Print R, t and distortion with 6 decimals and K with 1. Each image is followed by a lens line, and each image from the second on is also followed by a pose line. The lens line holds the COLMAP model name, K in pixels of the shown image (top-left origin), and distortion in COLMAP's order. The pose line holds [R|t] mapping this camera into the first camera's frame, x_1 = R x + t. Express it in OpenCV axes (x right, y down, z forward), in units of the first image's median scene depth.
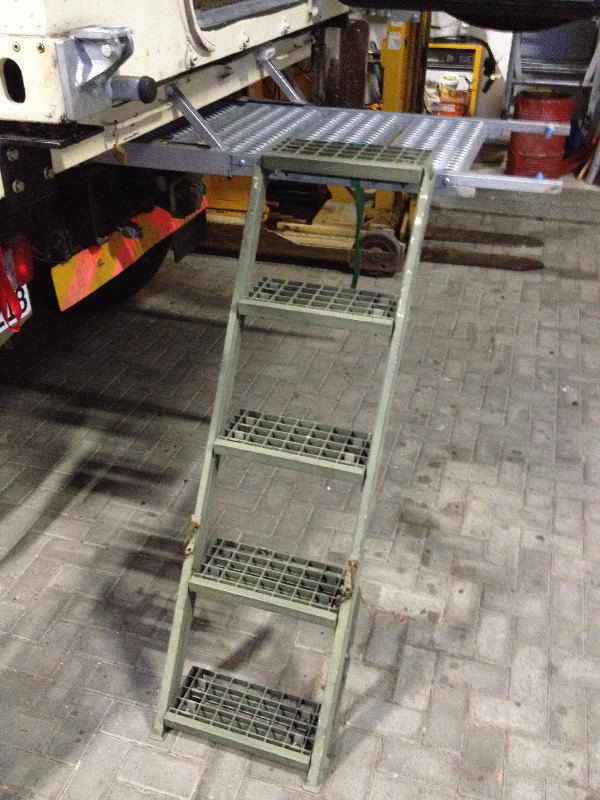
lens RADIAL K [[761.5, 0, 300.0], [0, 761.5, 400.0], [0, 0, 1]] dist [0.082104, -0.212867]
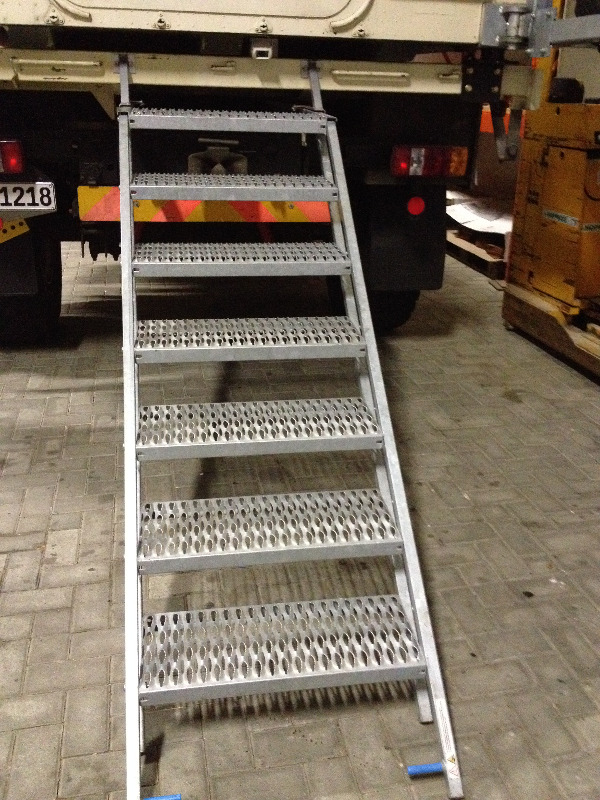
lens RADIAL K [[761.5, 0, 300.0], [0, 761.5, 400.0], [0, 0, 1]] dist [0.082104, -0.212867]
pose [[0.470397, 0.349241, -0.810406, 1.072863], [-0.492063, 0.866137, 0.087642, -0.146787], [0.732530, 0.357545, 0.579277, 0.593395]]
